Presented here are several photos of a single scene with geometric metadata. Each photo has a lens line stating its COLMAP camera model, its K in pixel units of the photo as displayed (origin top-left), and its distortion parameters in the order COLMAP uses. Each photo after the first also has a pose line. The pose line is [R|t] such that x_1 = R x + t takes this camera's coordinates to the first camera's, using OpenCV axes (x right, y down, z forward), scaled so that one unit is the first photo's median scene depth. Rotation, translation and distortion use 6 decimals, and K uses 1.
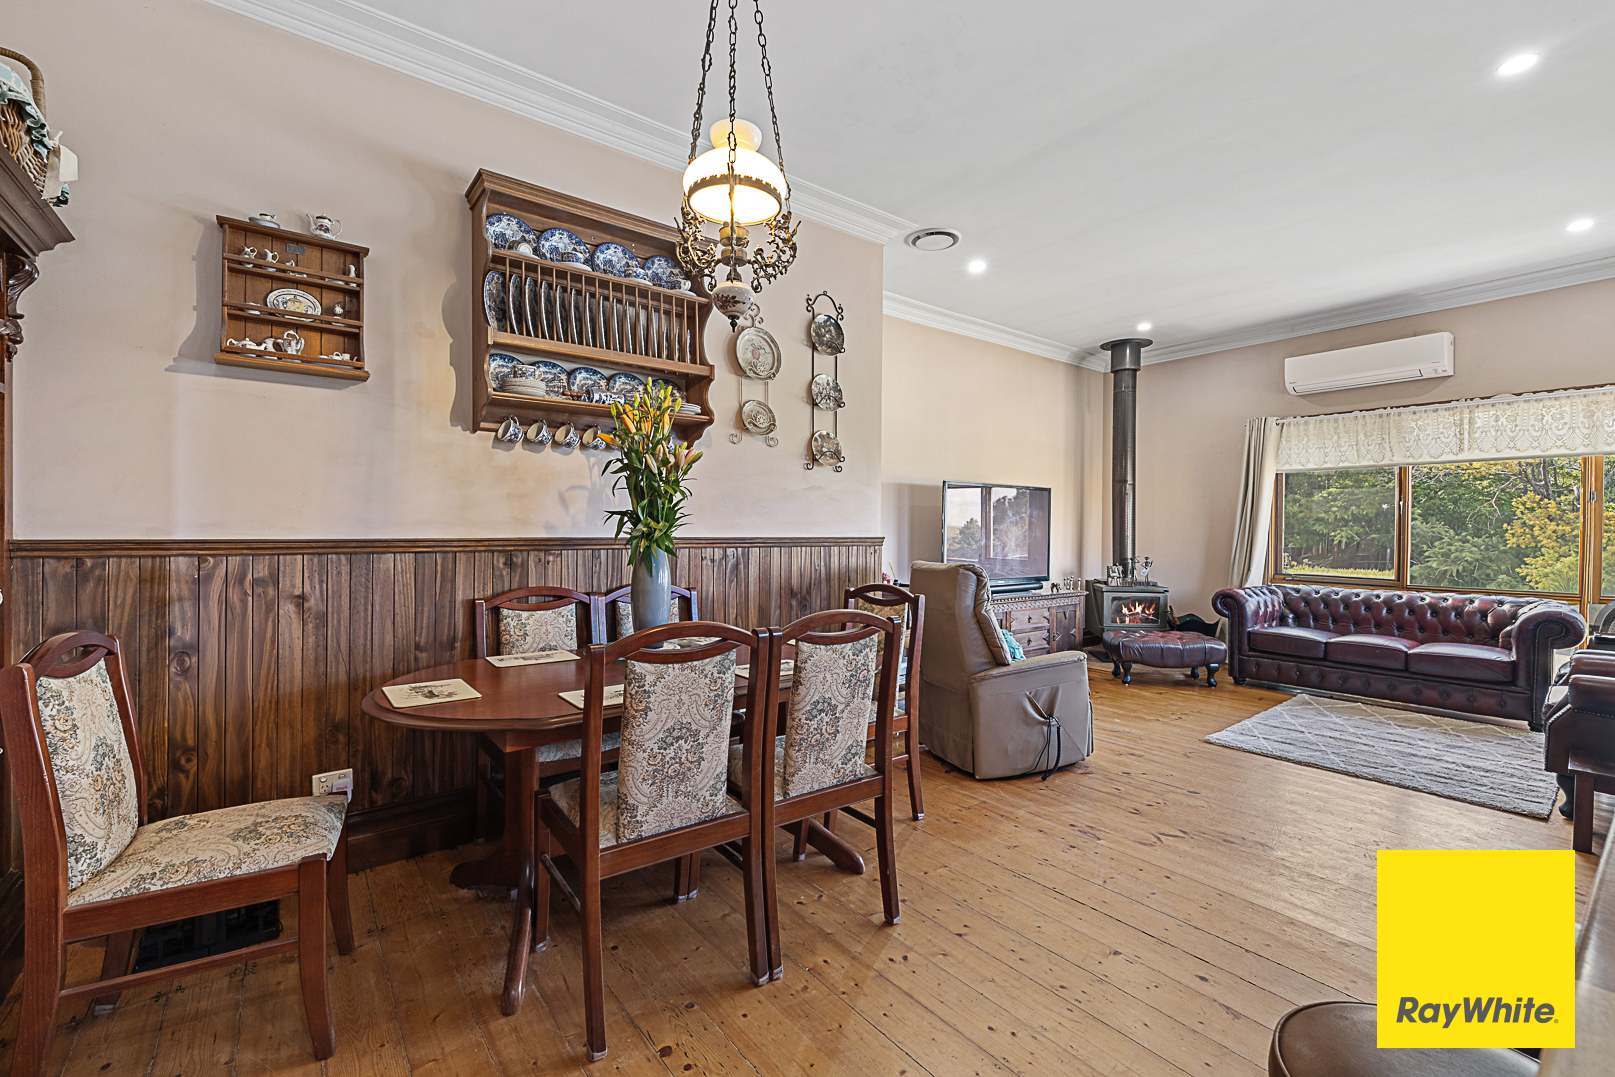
lens RADIAL K [[691.3, 0, 807.4], [0, 691.3, 533.0], [0, 0, 1]] dist [-0.000097, 0.000423]
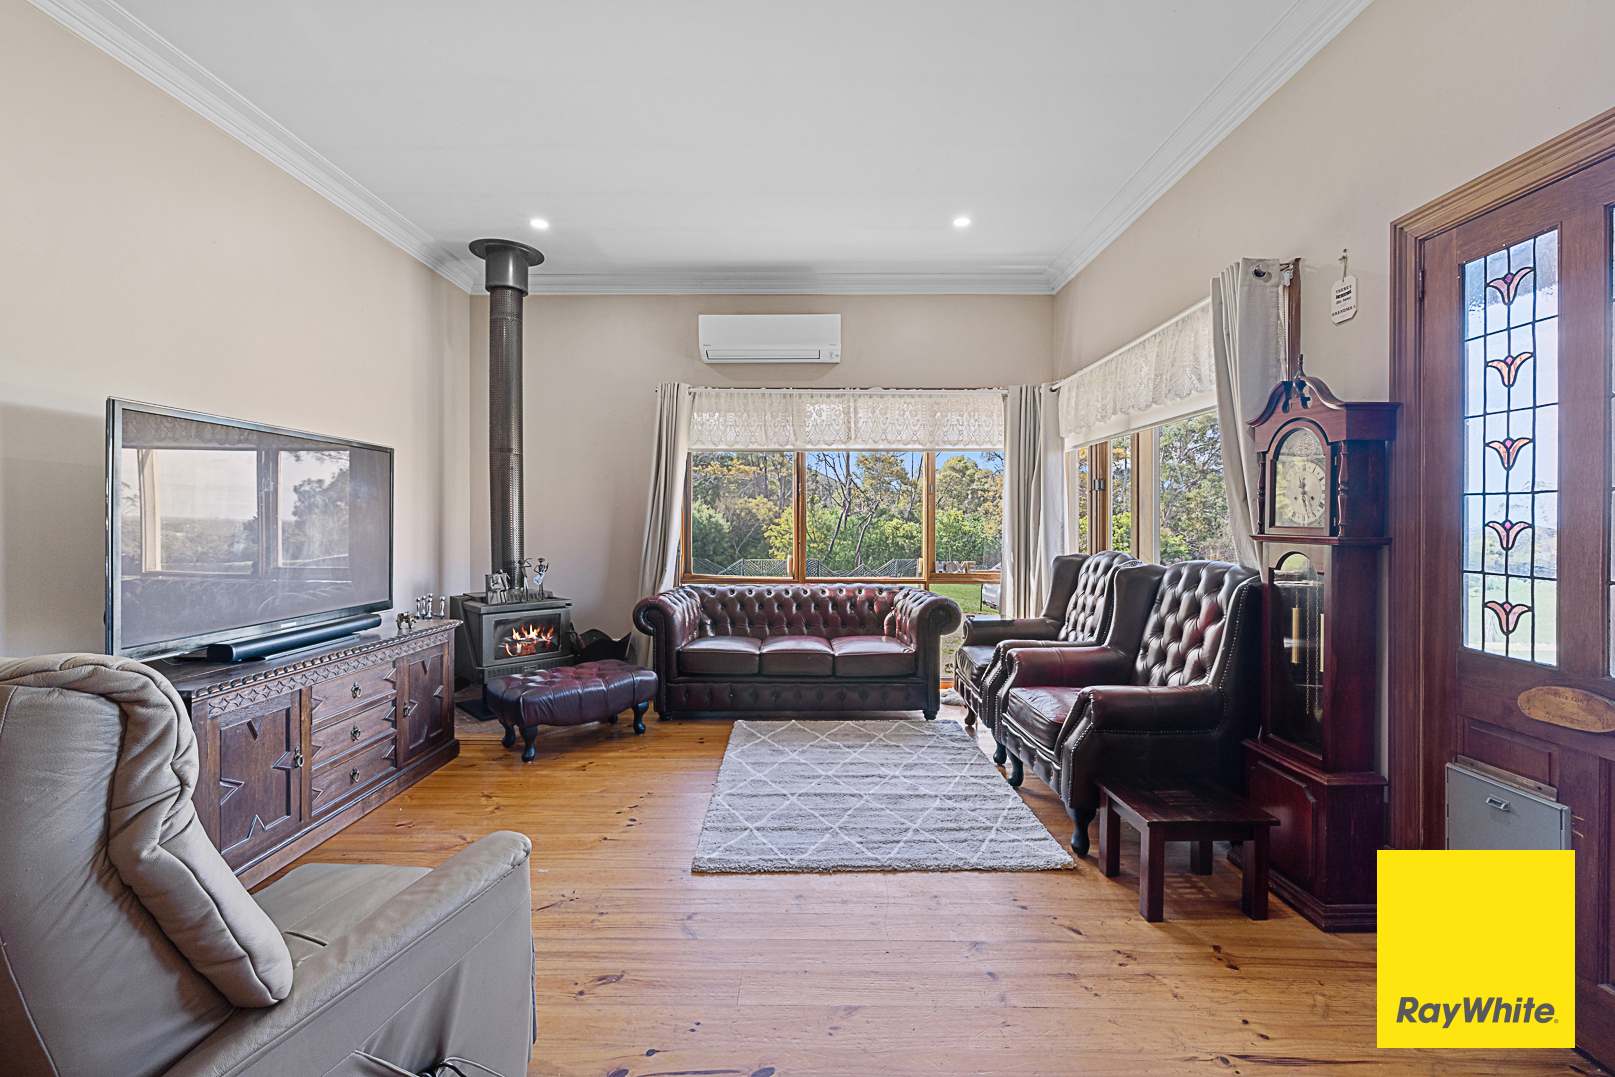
lens RADIAL K [[691.3, 0, 810.7], [0, 691.3, 527.0], [0, 0, 1]] dist [-0.000097, 0.000423]
pose [[0.620917, -0.009506, 0.783819, 0.120622], [0.006790, 0.999954, 0.006748, -0.000209], [-0.783847, 0.001132, 0.620953, 0.385849]]
